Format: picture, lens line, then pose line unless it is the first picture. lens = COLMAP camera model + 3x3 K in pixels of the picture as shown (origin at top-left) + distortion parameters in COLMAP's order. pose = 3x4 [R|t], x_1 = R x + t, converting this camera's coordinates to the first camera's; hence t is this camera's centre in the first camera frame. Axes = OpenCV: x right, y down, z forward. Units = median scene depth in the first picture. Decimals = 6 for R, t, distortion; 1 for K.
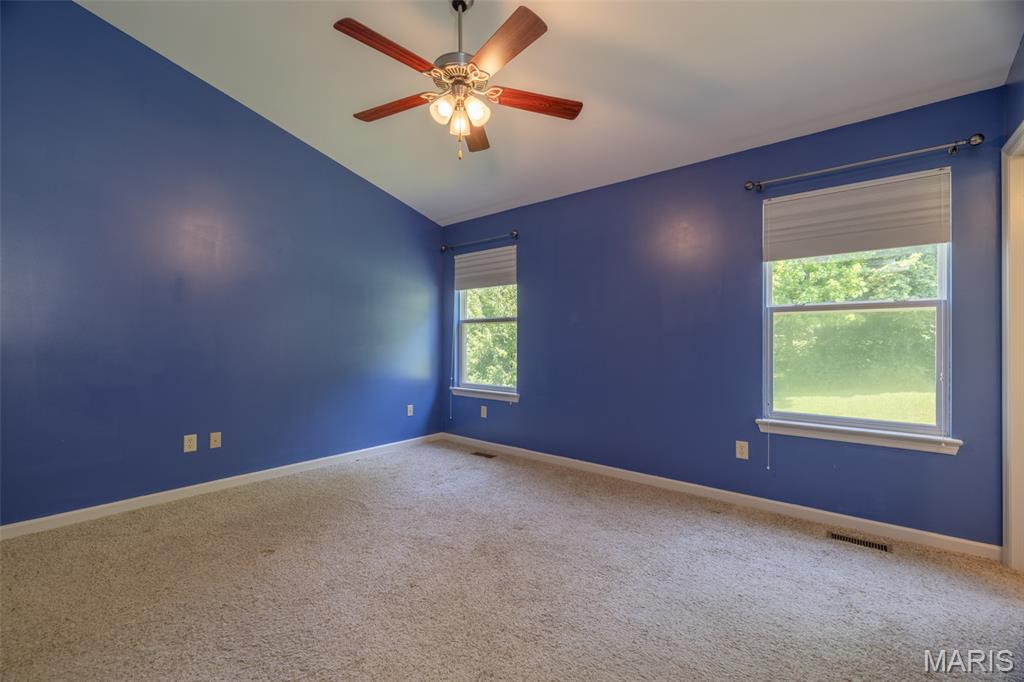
lens RADIAL K [[426.7, 0, 508.1], [0, 426.7, 341.8], [0, 0, 1]] dist [0.000327, 0.000252]
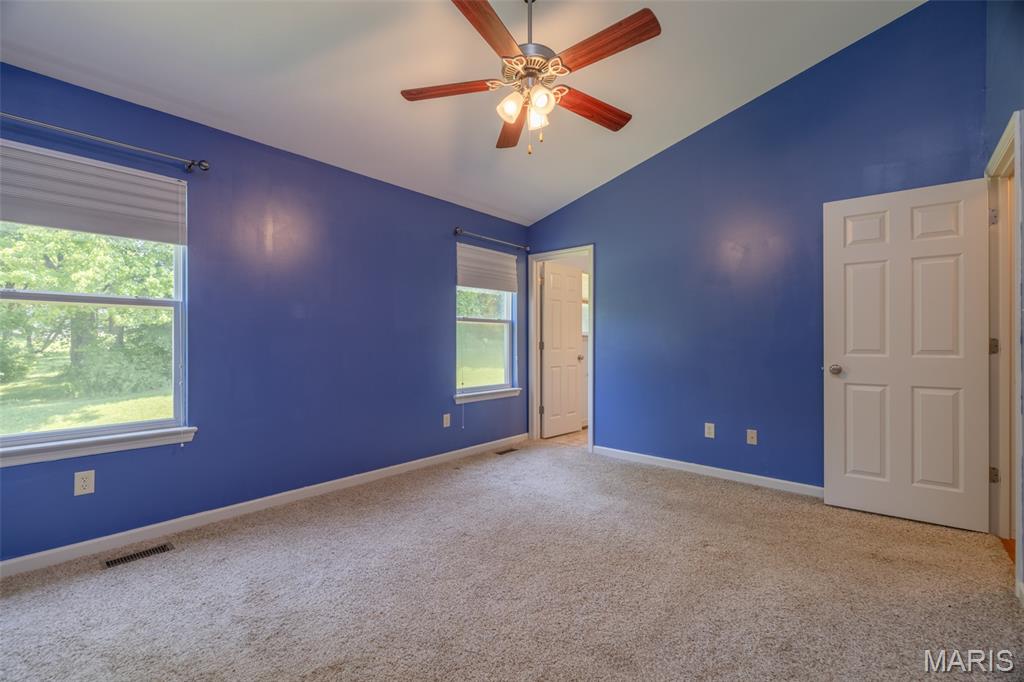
lens RADIAL K [[450.7, 0, 511.8], [0, 450.7, 336.0], [0, 0, 1]] dist [0.055260, -0.000023]
pose [[0.041869, 0.009161, 0.999081, -0.615840], [-0.001954, 0.999957, -0.009087, -0.002252], [-0.999121, -0.001572, 0.041885, 0.509672]]
